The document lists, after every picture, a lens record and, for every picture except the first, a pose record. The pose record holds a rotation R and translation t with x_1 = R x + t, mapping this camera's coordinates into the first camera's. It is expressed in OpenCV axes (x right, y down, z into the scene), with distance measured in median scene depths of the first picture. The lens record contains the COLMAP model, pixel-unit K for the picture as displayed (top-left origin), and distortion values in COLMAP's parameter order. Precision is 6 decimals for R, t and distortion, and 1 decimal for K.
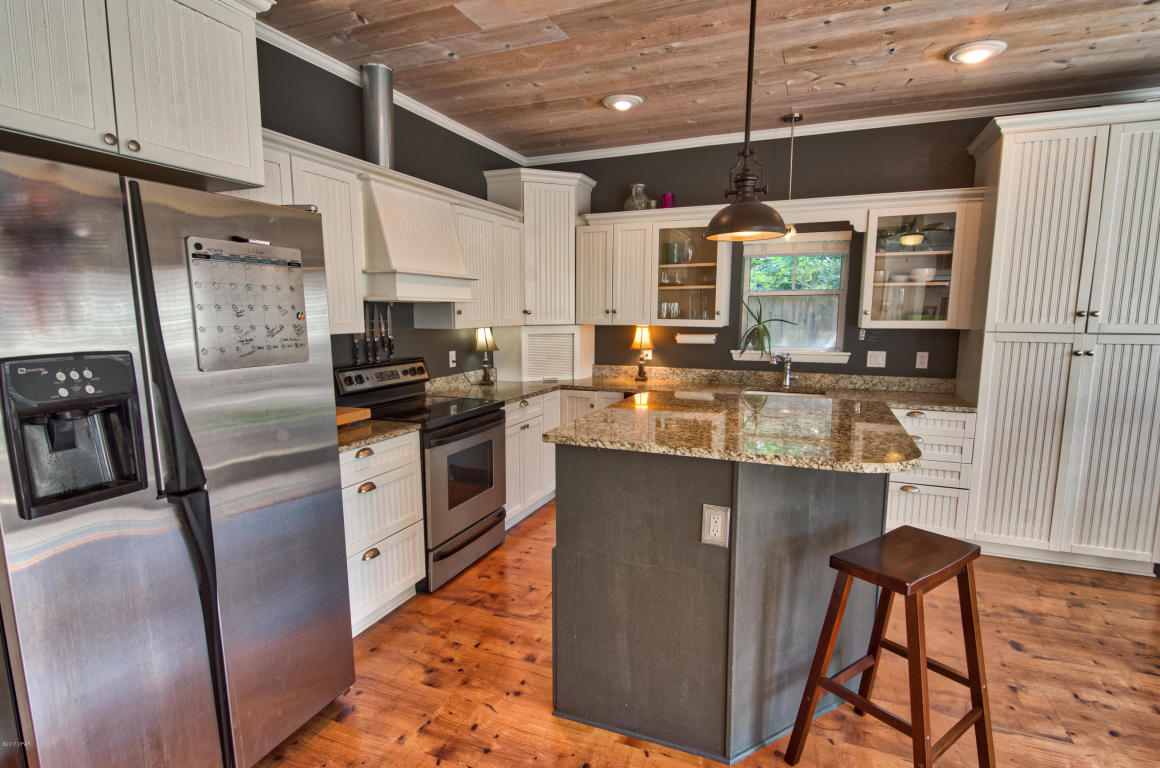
lens RADIAL K [[572.6, 0, 578.7], [0, 572.6, 392.9], [0, 0, 1]] dist [0.004449, -0.006053]
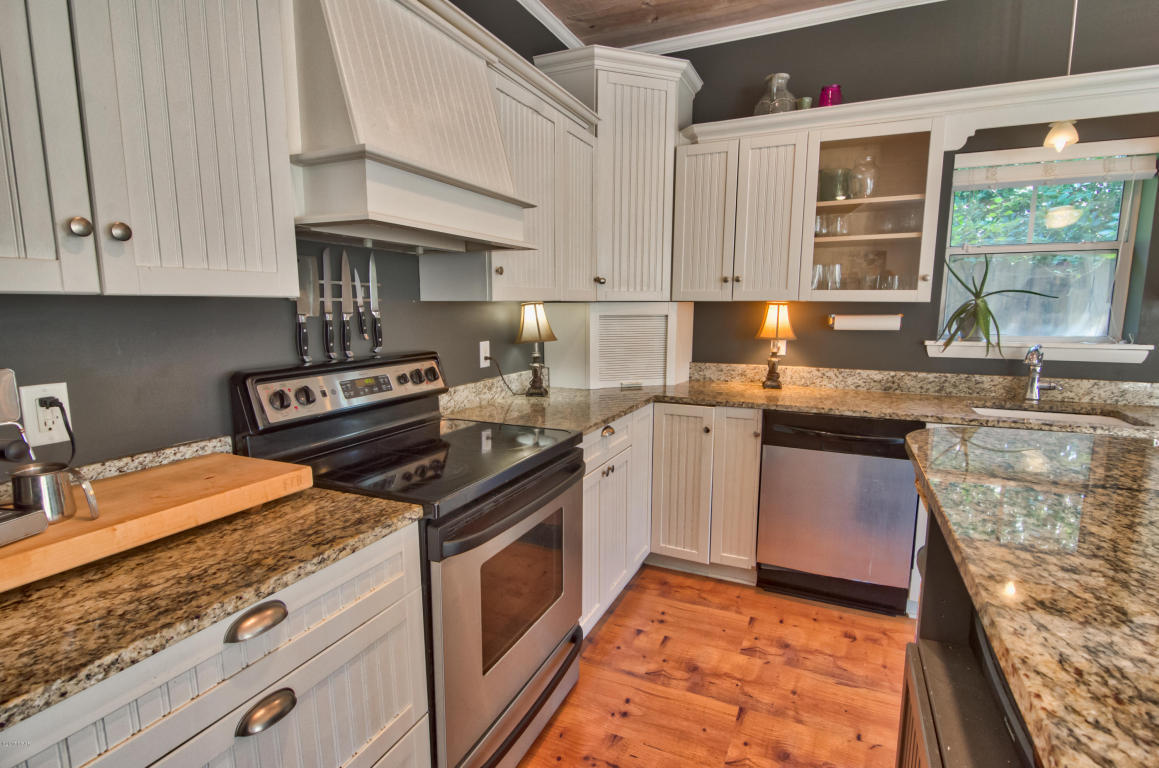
lens RADIAL K [[572.2, 0, 580.3], [0, 572.2, 389.7], [0, 0, 1]] dist [0.004449, -0.006053]
pose [[0.999370, 0.004862, -0.035146, -0.119689], [-0.004619, 0.999965, 0.006998, -0.031922], [0.035178, -0.006831, 0.999358, 0.486461]]
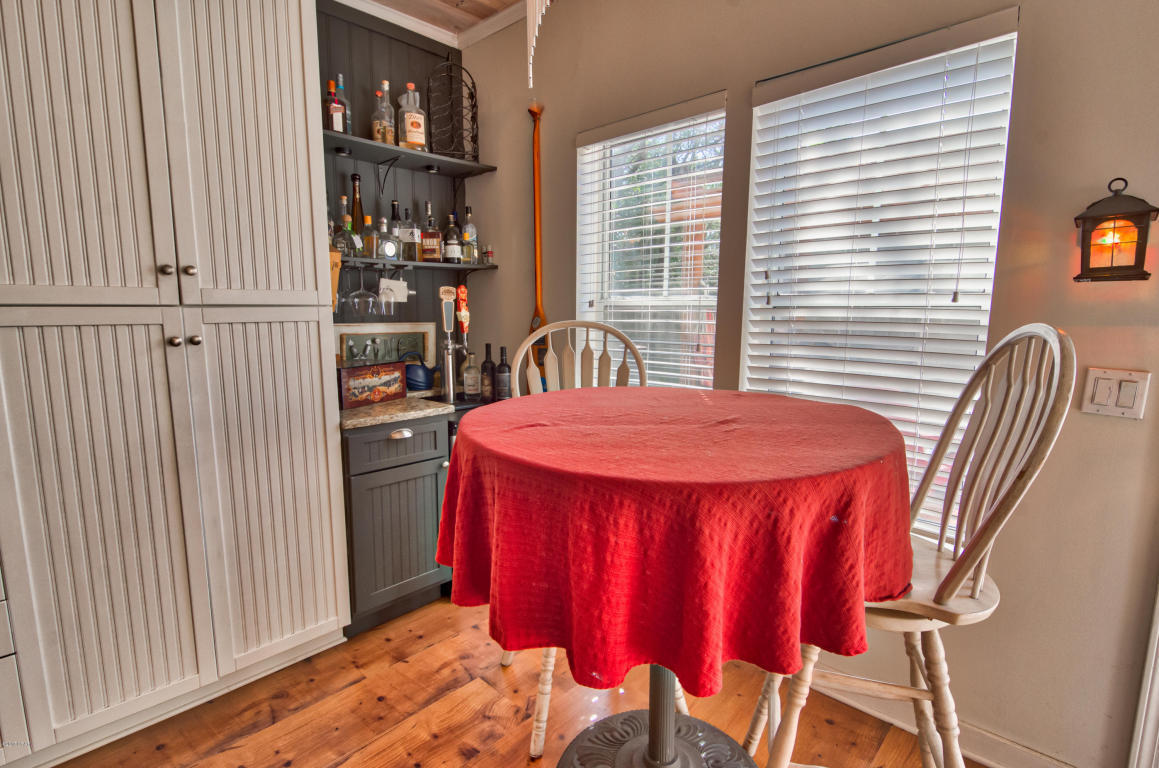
lens RADIAL K [[572.2, 0, 576.6], [0, 572.2, 388.9], [0, 0, 1]] dist [0.004449, -0.006053]
pose [[0.353722, -0.130423, 0.926213, 0.461133], [0.130464, 0.987431, 0.089219, -0.021476], [-0.926207, 0.089279, 0.366291, 0.414649]]
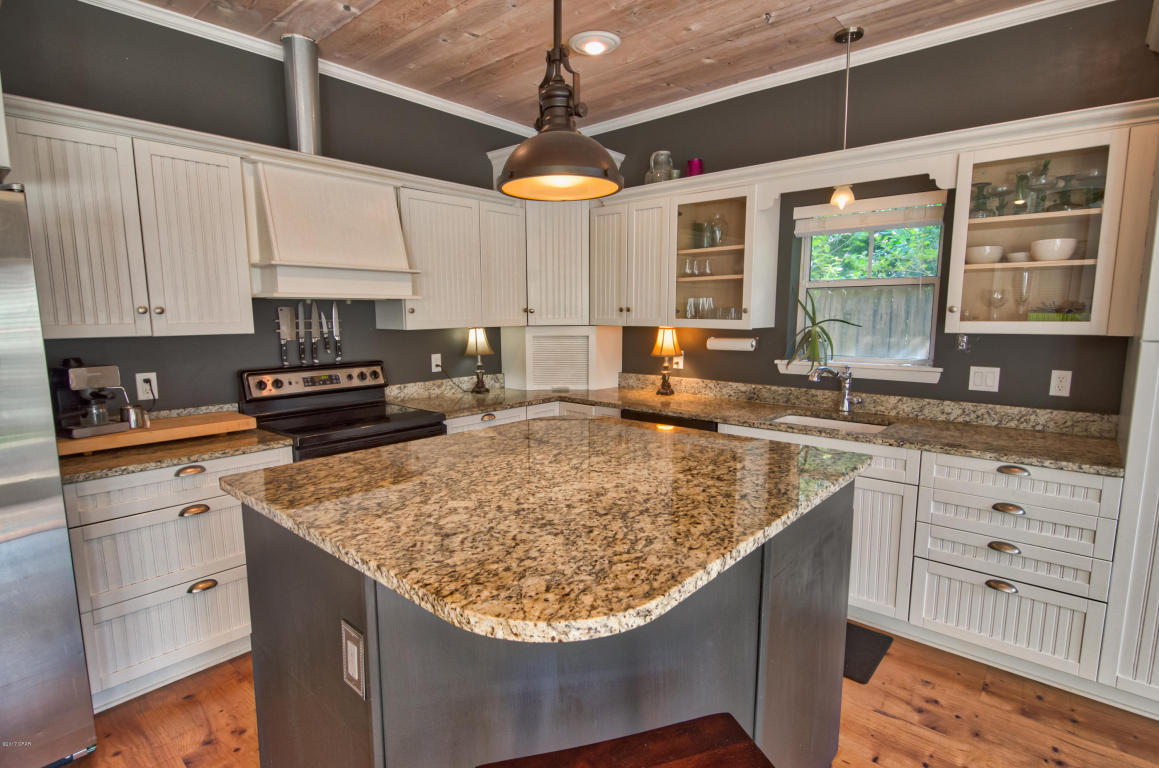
lens RADIAL K [[572.2, 0, 574.4], [0, 572.2, 392.4], [0, 0, 1]] dist [0.004449, -0.006053]
pose [[0.949088, 0.041153, -0.312311, 0.338550], [-0.041464, 0.999124, 0.005646, -0.033255], [0.312269, 0.007591, 0.949963, 0.263500]]
